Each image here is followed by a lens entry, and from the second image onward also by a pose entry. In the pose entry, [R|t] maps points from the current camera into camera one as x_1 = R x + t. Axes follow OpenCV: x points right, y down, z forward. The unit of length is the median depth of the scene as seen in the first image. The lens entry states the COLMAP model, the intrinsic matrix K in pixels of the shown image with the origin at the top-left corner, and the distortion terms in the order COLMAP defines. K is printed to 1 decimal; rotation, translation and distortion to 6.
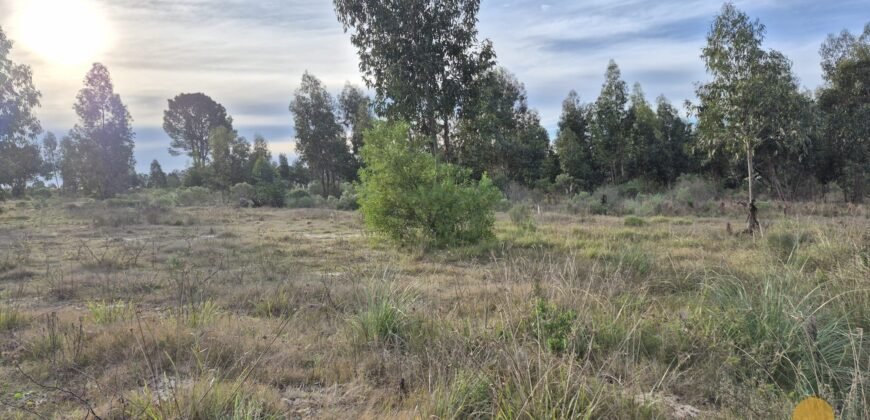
lens RADIAL K [[595.7, 0, 437.4], [0, 595.7, 217.3], [0, 0, 1]] dist [0.104178, -0.117999]
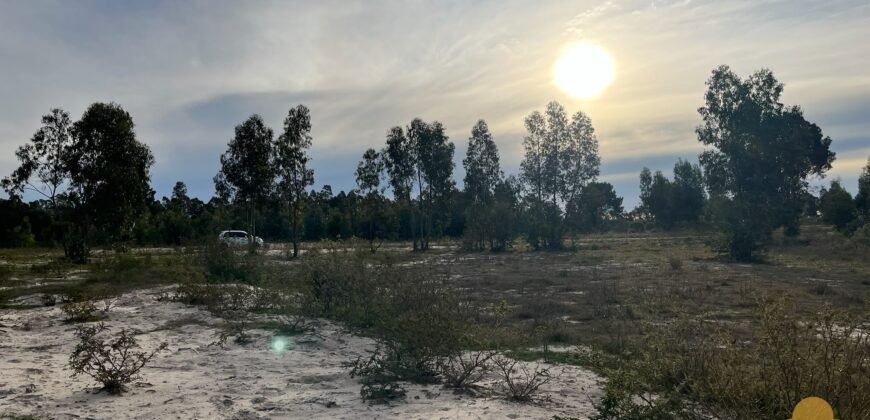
lens RADIAL K [[665.2, 0, 428.3], [0, 665.2, 209.3], [0, 0, 1]] dist [0.086198, -0.083017]
pose [[0.711315, -0.008266, -0.702824, -0.510681], [-0.035438, 0.998237, -0.047606, -0.007099], [0.701979, 0.058770, 0.709769, -0.331985]]
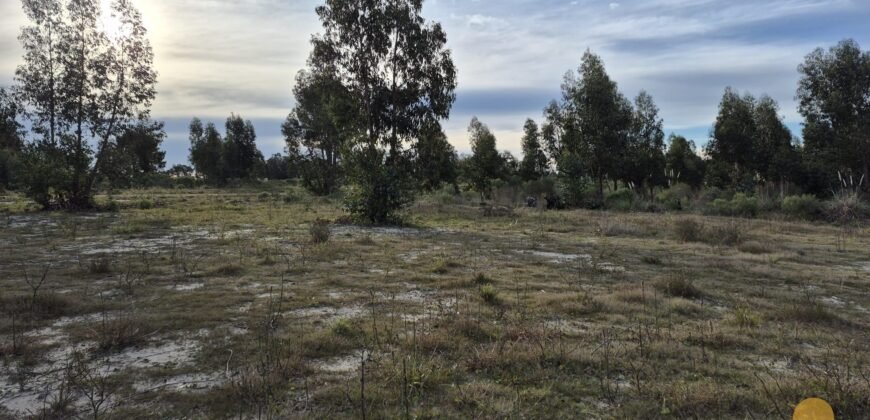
lens RADIAL K [[595.7, 0, 461.3], [0, 595.7, 213.1], [0, 0, 1]] dist [0.104178, -0.117999]
pose [[0.998948, 0.031043, -0.033738, -0.969142], [-0.031177, 0.999508, -0.003438, -0.005750], [0.033614, 0.004487, 0.999425, 0.358705]]
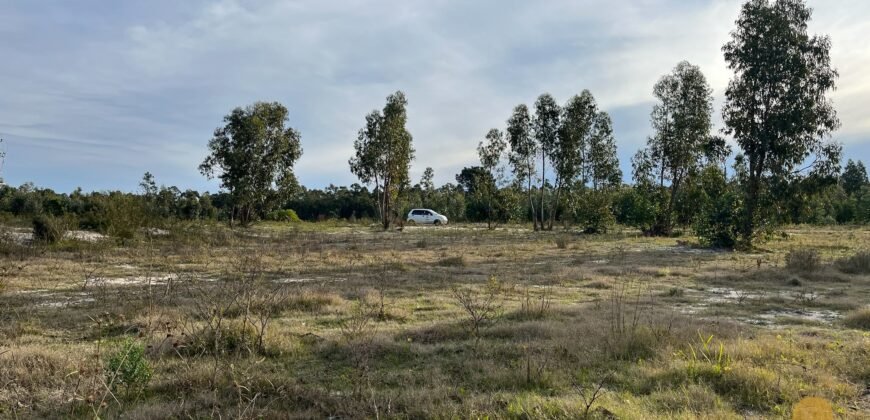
lens RADIAL K [[654.5, 0, 436.1], [0, 654.5, 194.7], [0, 0, 1]] dist [0.062585, -0.074586]
pose [[0.193868, -0.011115, -0.980965, 0.009314], [-0.064785, 0.997608, -0.024107, -0.021579], [0.978886, 0.068226, 0.192684, 0.663006]]
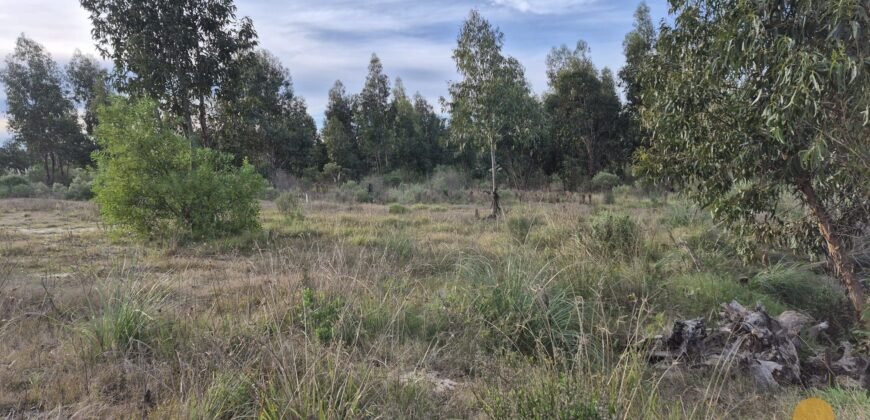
lens RADIAL K [[595.7, 0, 430.7], [0, 595.7, 211.6], [0, 0, 1]] dist [0.104178, -0.117999]
pose [[0.931606, -0.013806, 0.363208, 0.001939], [0.010728, 0.999887, 0.010491, 0.001000], [-0.363312, -0.005877, 0.931649, 0.007073]]
